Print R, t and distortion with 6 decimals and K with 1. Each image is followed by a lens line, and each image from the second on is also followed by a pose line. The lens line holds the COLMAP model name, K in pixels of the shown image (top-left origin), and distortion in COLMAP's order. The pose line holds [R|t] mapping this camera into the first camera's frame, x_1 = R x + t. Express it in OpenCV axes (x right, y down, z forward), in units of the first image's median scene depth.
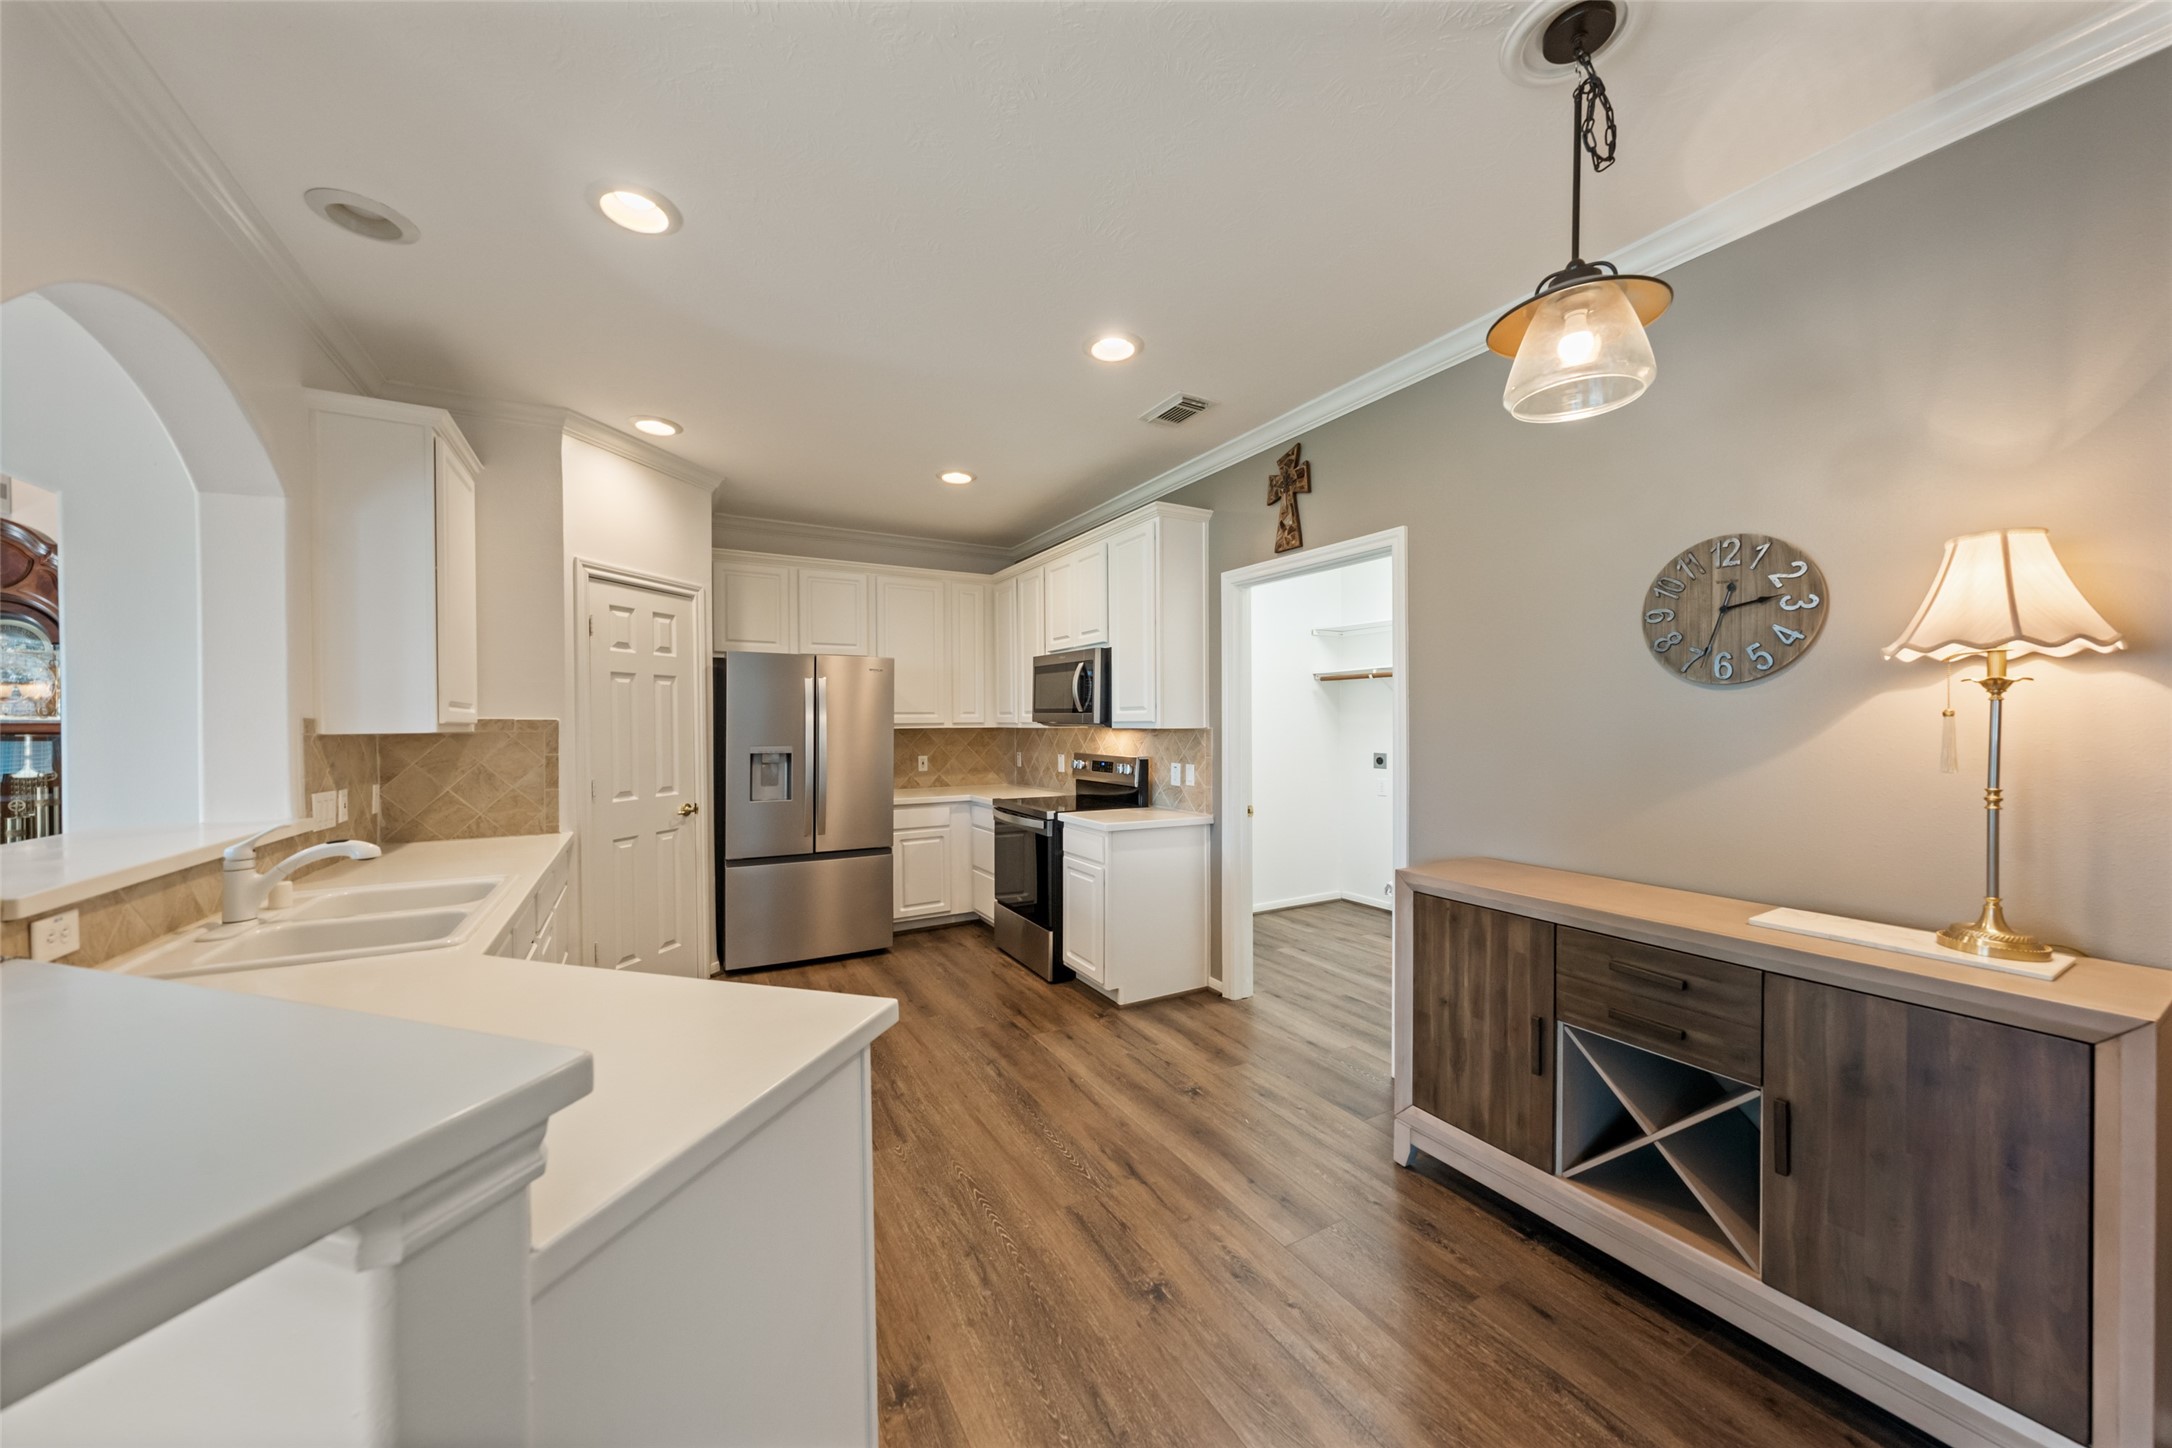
lens RADIAL K [[743.2, 0, 1092.8], [0, 743.2, 727.3], [0, 0, 1]] dist [-0.007944, 0.000942]
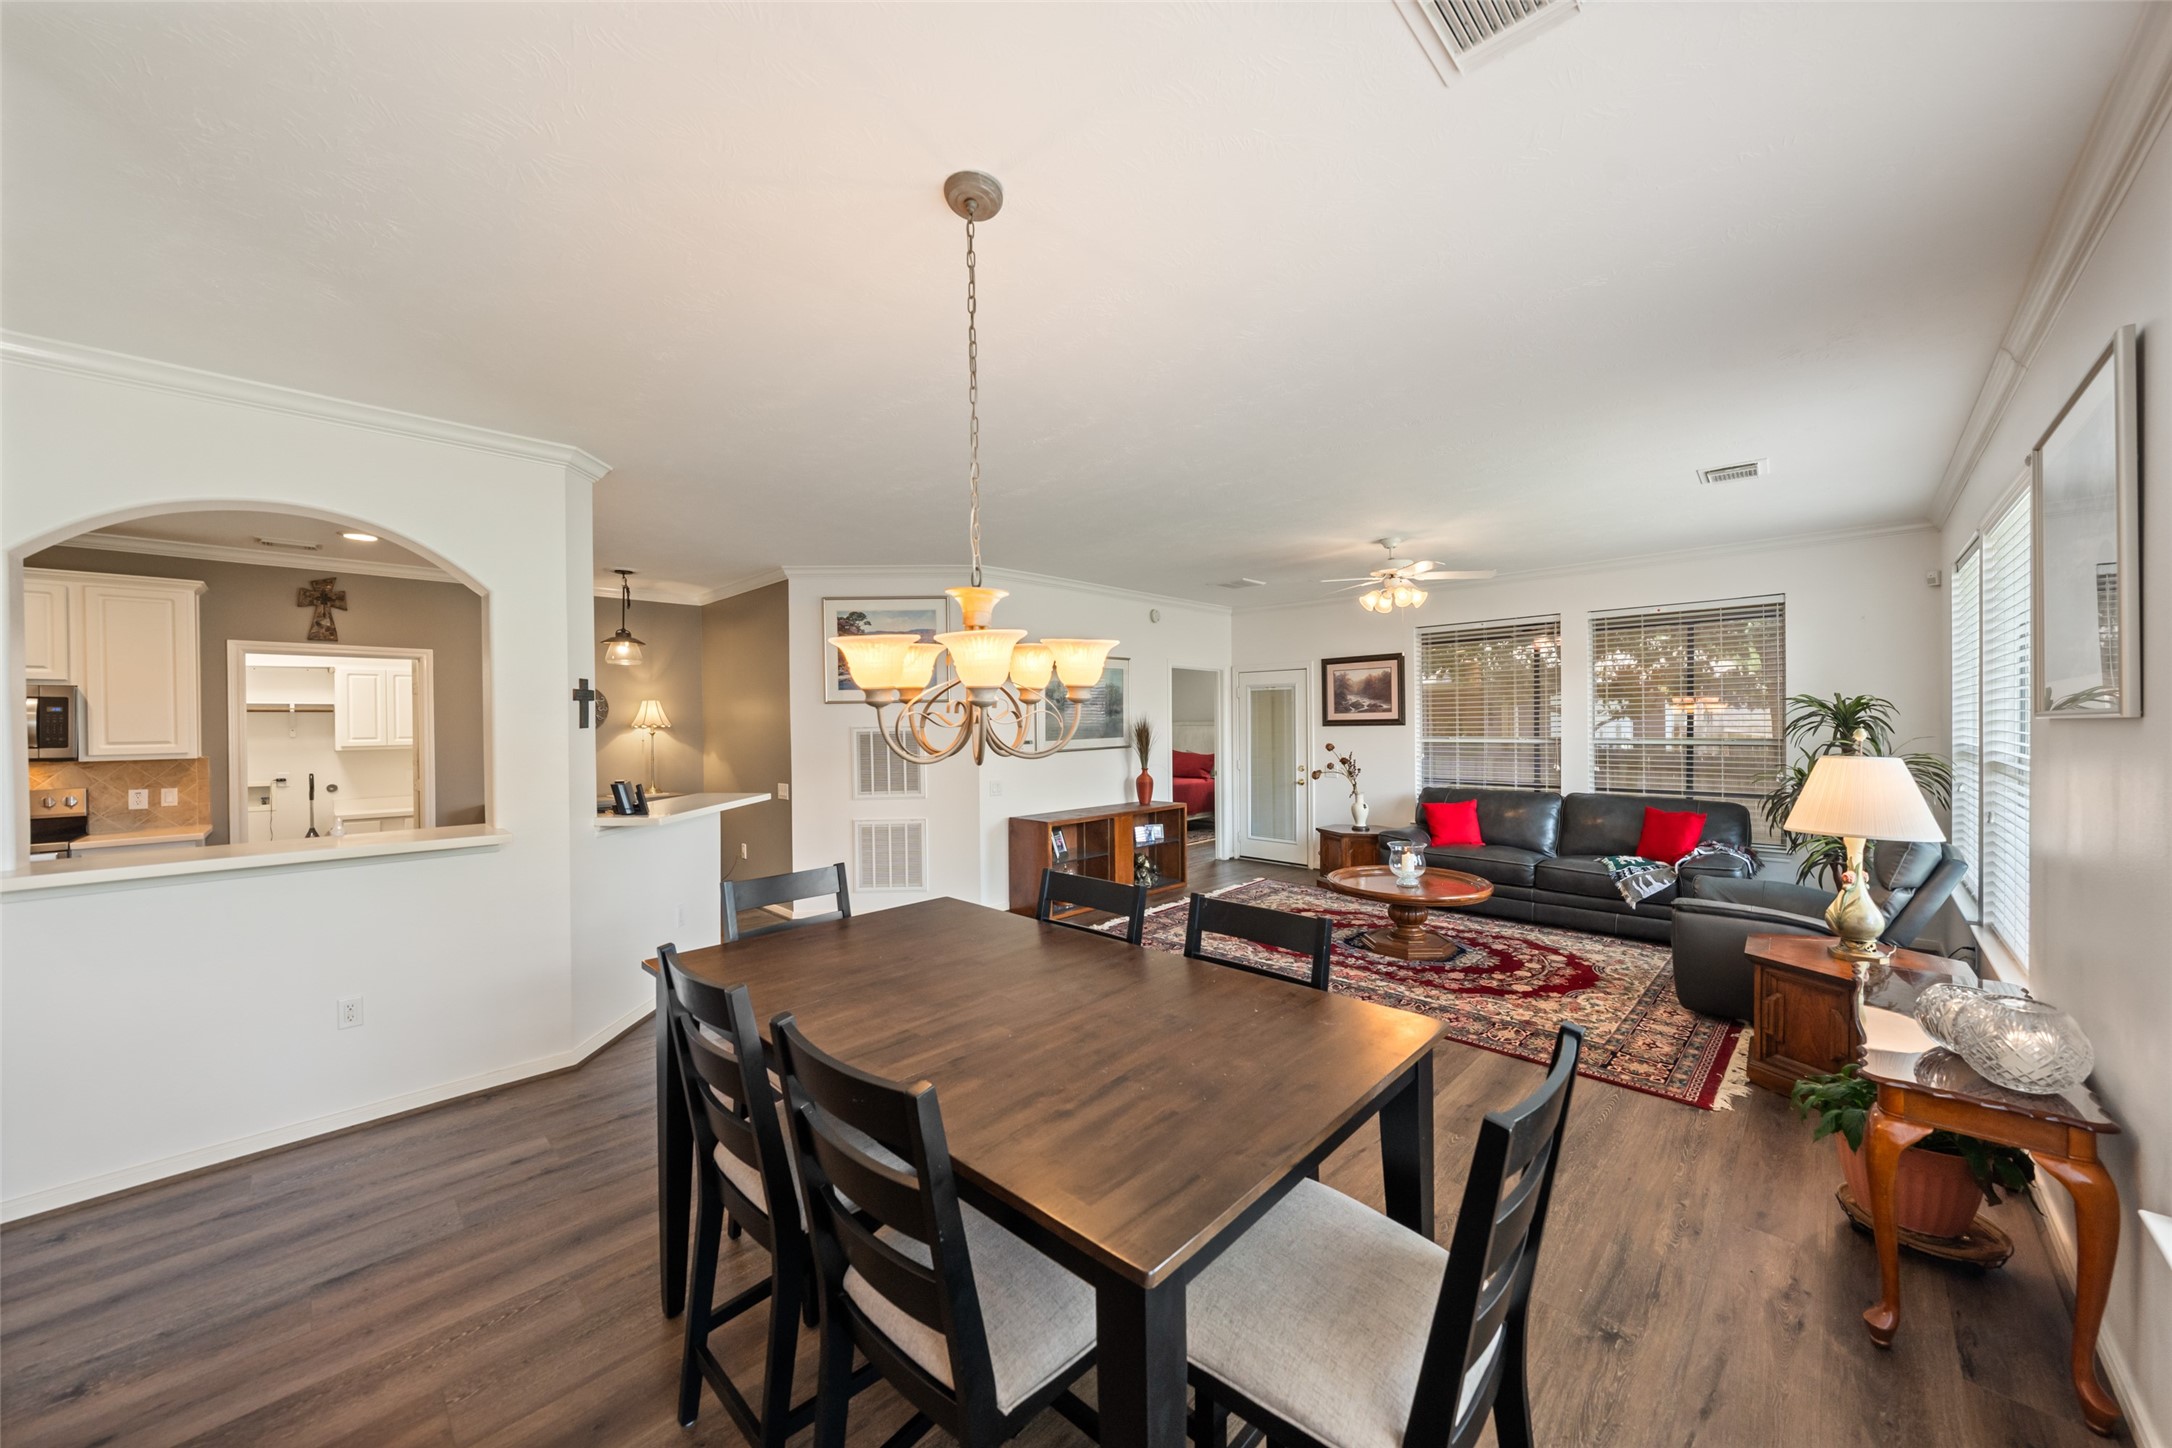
lens RADIAL K [[766.3, 0, 1089.4], [0, 766.3, 728.5], [0, 0, 1]] dist [-0.006234, -0.000145]
pose [[-0.274699, -0.001041, 0.961530, -1.707565], [0.021503, 0.999743, 0.007226, -0.028066], [-0.961290, 0.022661, -0.274606, -0.116634]]
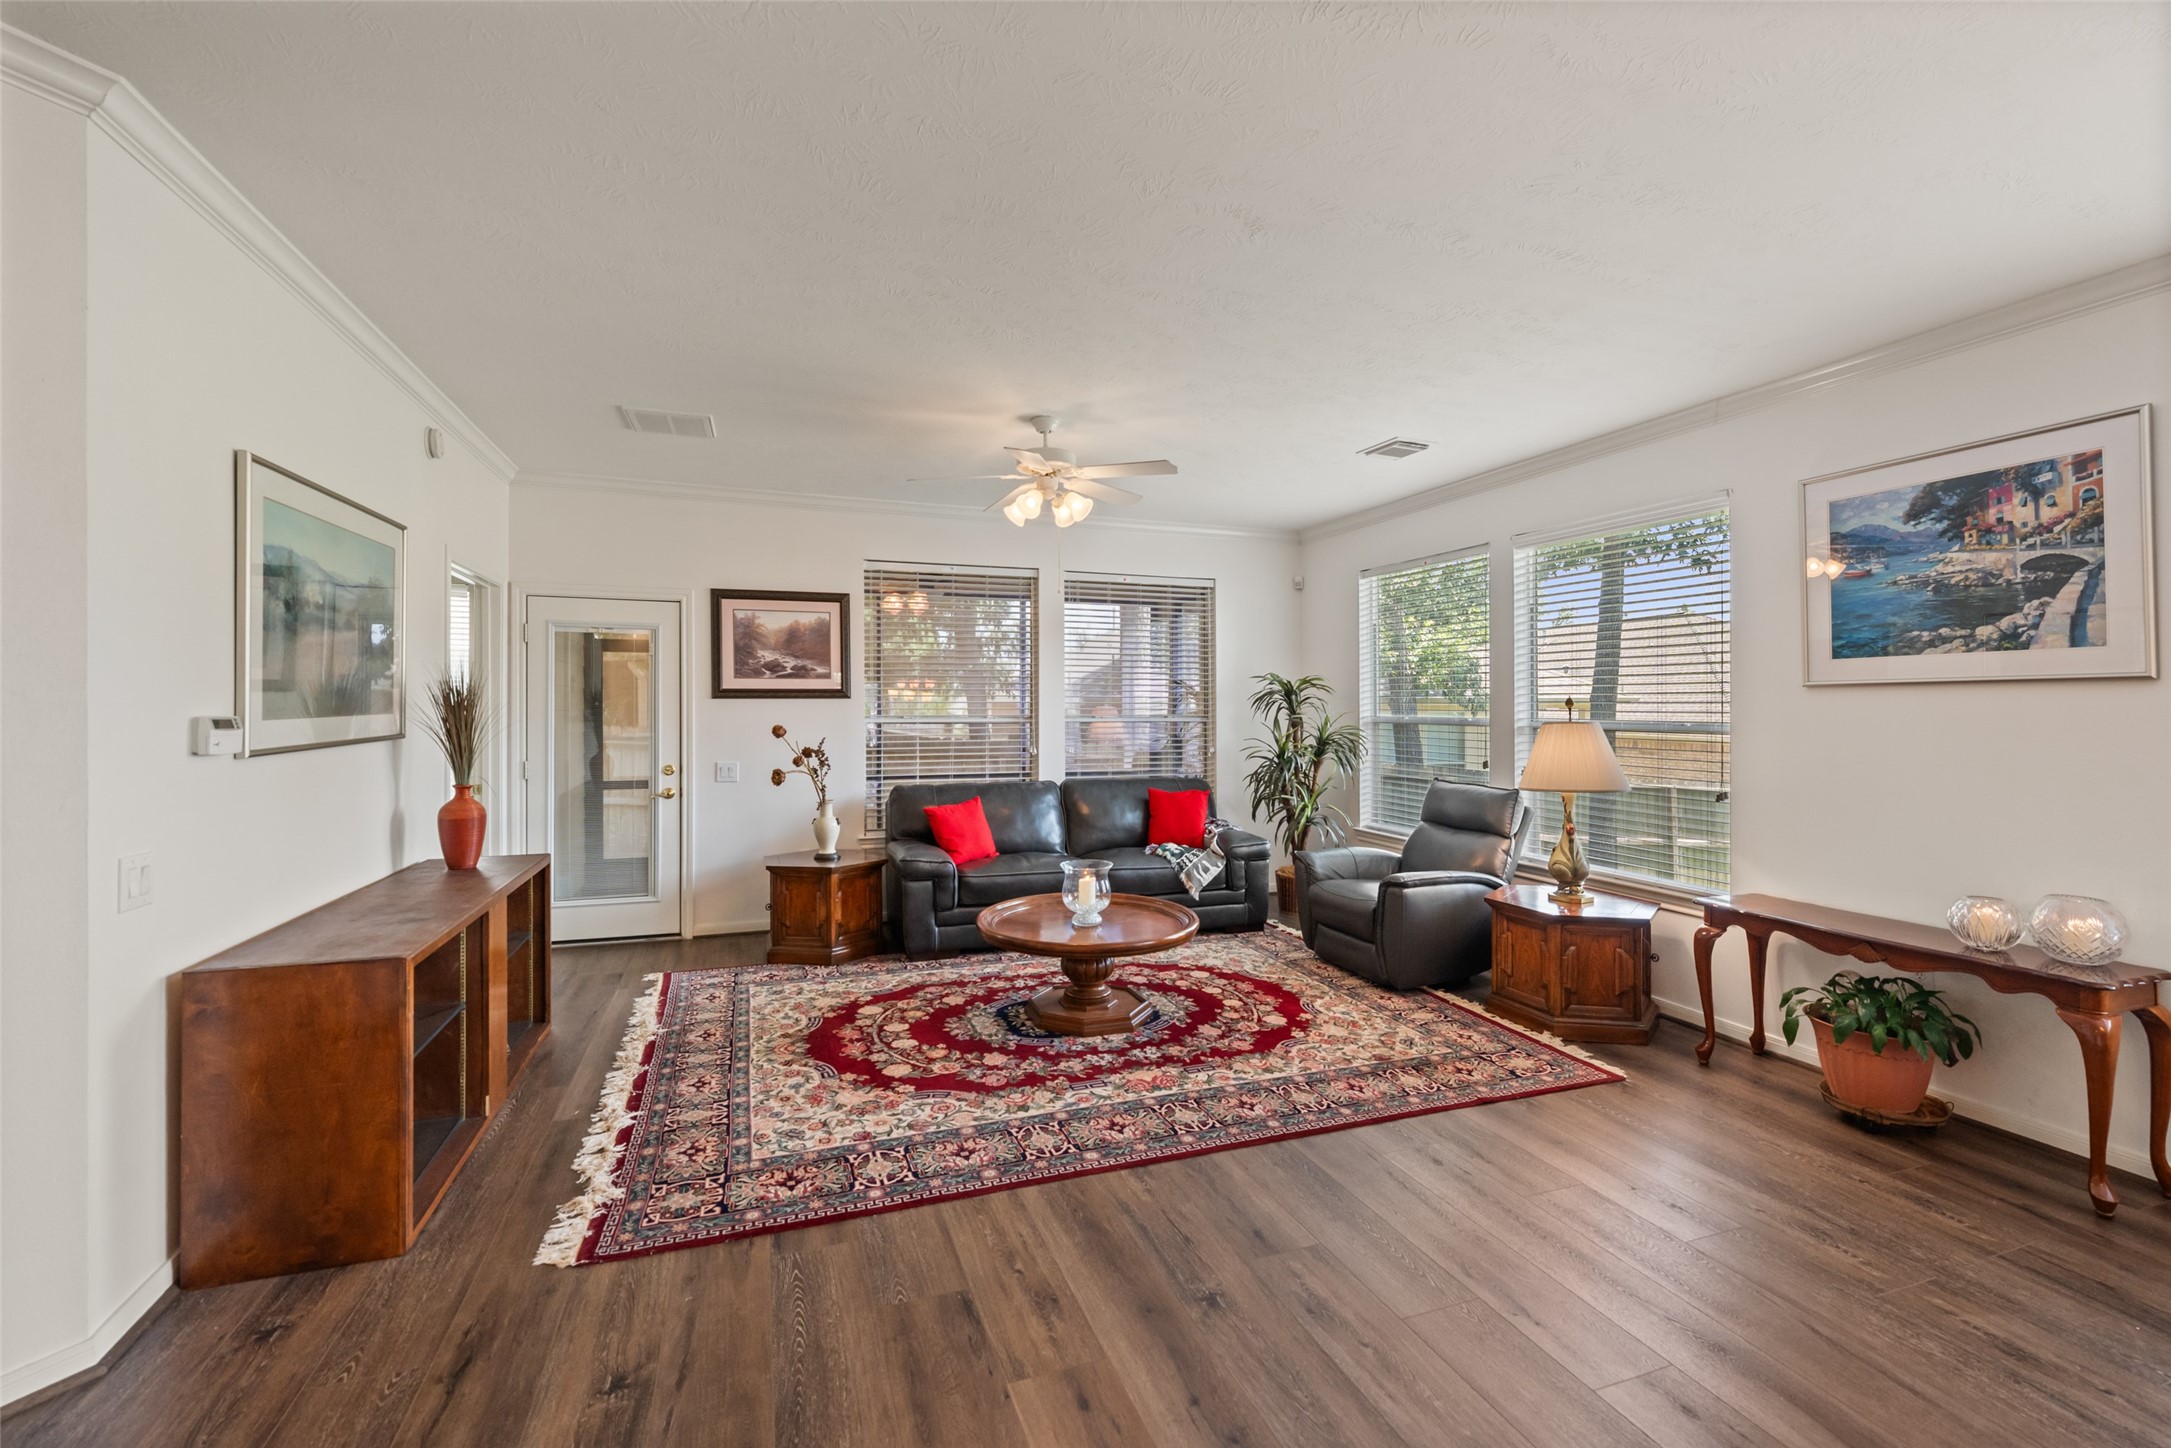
lens RADIAL K [[896.8, 0, 1082.5], [0, 896.8, 711.0], [0, 0, 1]] dist [-0.011296, 0.000367]
pose [[-0.983591, -0.000578, 0.180412, -0.643576], [0.001874, 0.999908, 0.013423, -0.001664], [-0.180403, 0.013541, -0.983500, 0.070949]]
